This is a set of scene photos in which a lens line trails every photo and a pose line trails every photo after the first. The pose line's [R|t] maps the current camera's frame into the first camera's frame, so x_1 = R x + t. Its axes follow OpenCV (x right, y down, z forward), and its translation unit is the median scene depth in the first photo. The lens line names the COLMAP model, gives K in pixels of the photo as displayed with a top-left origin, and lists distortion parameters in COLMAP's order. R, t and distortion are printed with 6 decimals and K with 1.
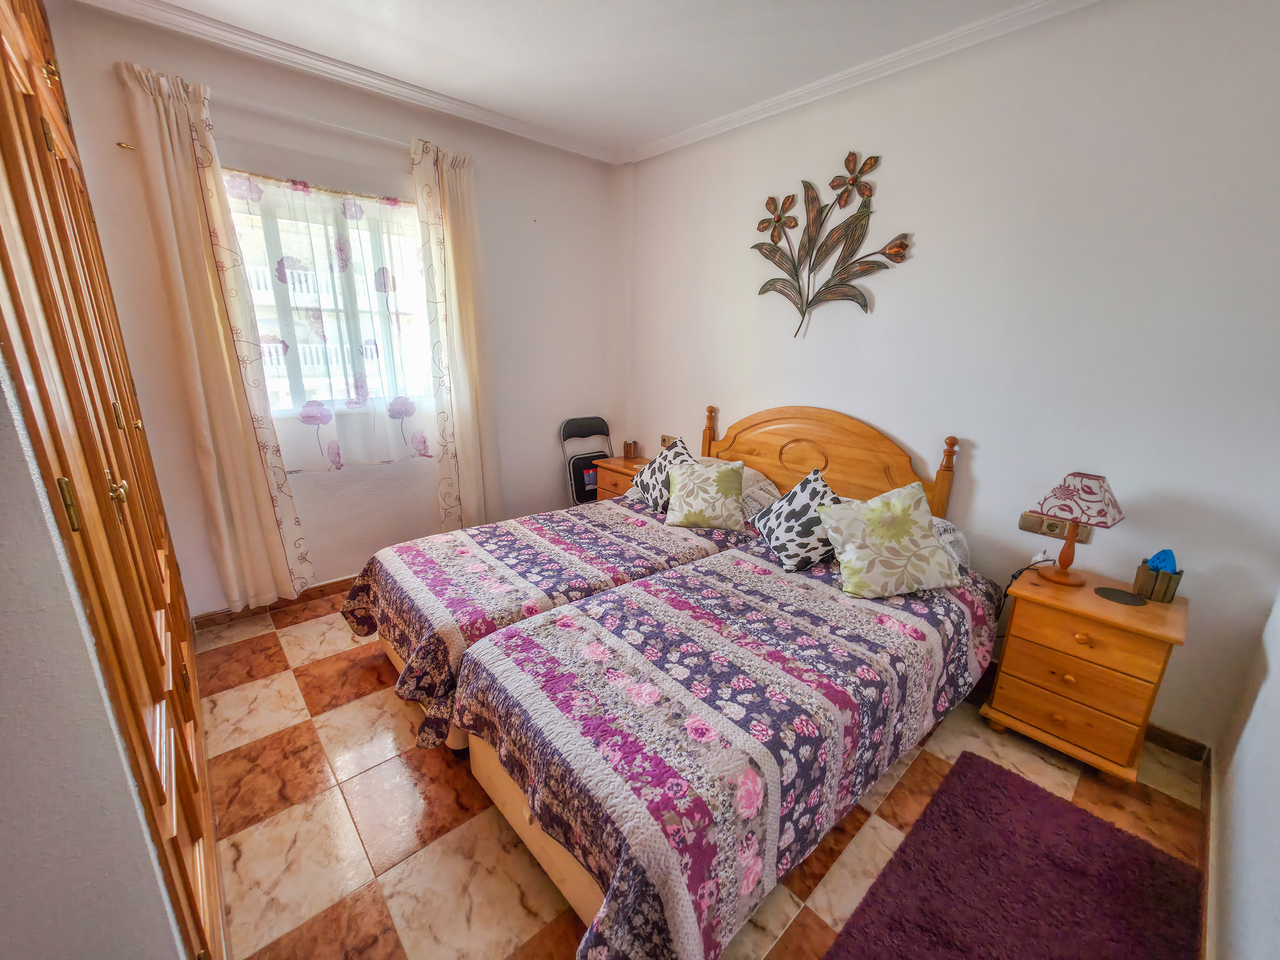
lens RADIAL K [[509.2, 0, 642.2], [0, 509.2, 486.9], [0, 0, 1]] dist [0.002333, -0.001805]
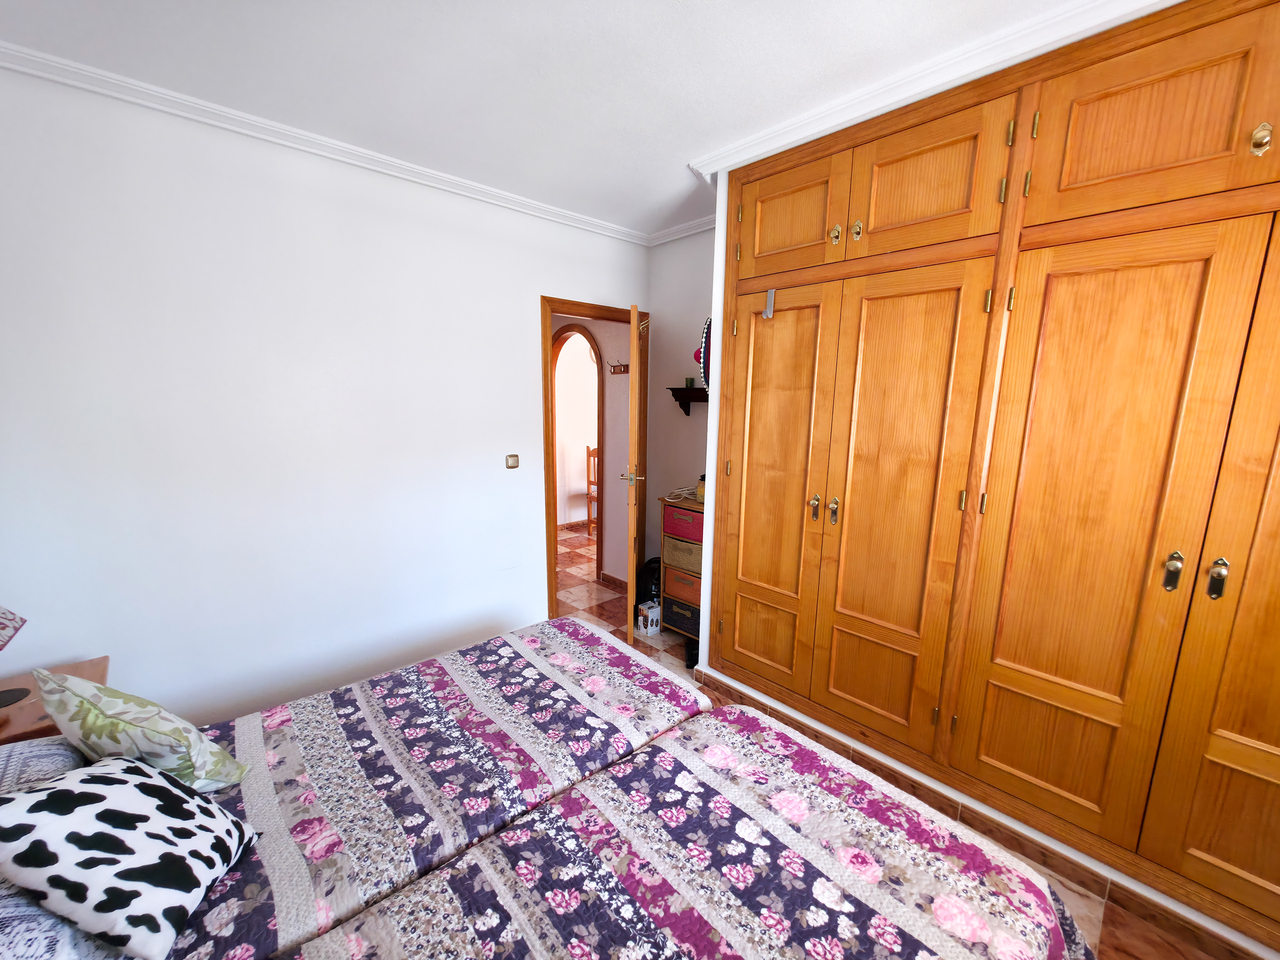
lens RADIAL K [[509.2, 0, 642.2], [0, 509.2, 486.9], [0, 0, 1]] dist [0.002333, -0.001805]
pose [[-0.999187, -0.028442, -0.028558, -0.114661], [-0.038026, 0.900111, 0.433997, -0.450543], [0.013361, 0.434730, -0.900462, 1.376797]]
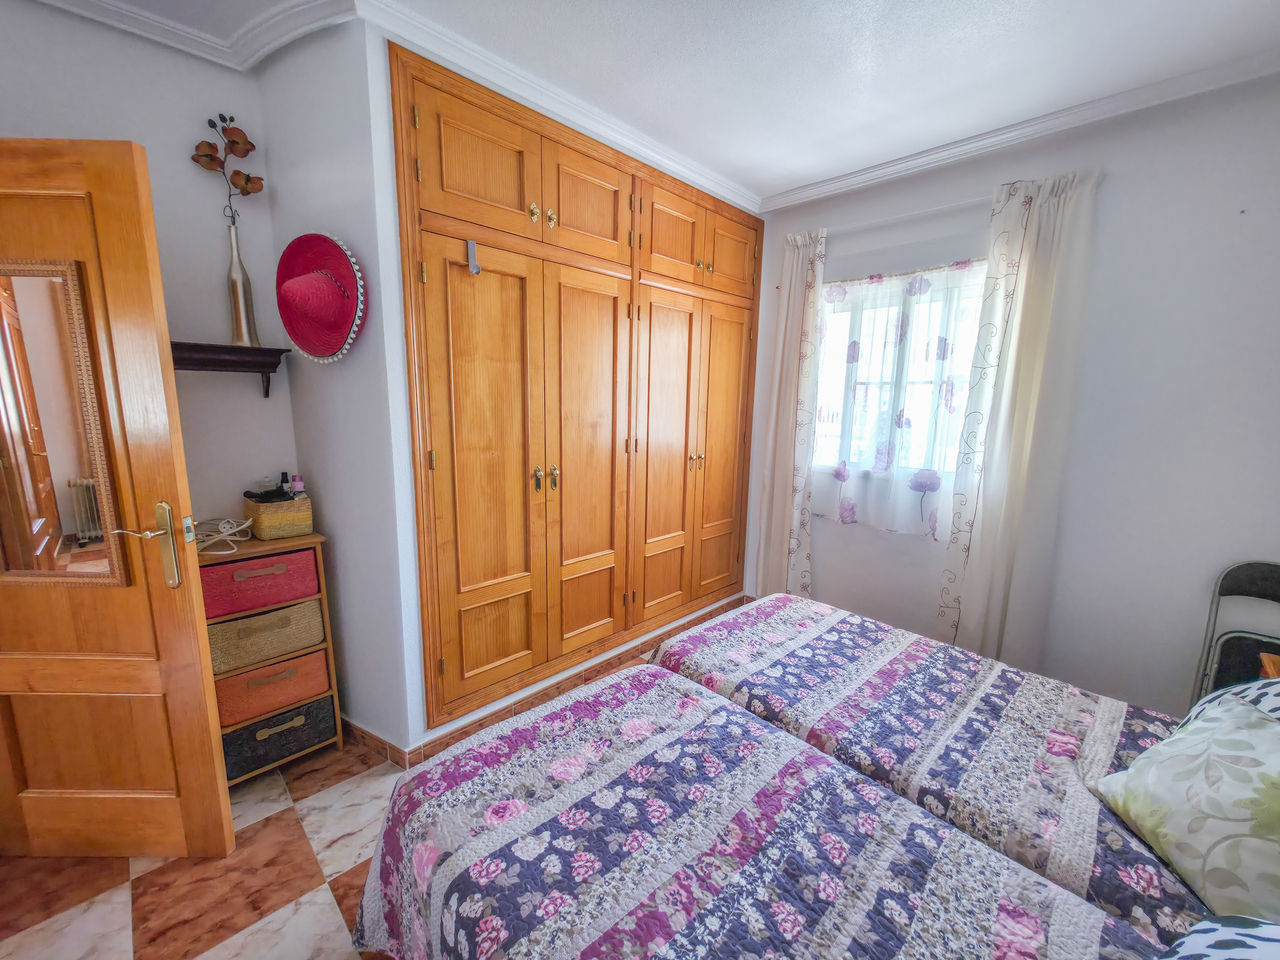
lens RADIAL K [[509.2, 0, 642.2], [0, 509.2, 486.9], [0, 0, 1]] dist [0.002333, -0.001805]
pose [[0.057422, 0.152258, -0.986671, 0.564105], [-0.285695, 0.949477, 0.129892, -0.164489], [0.956599, 0.274428, 0.098020, 0.582577]]
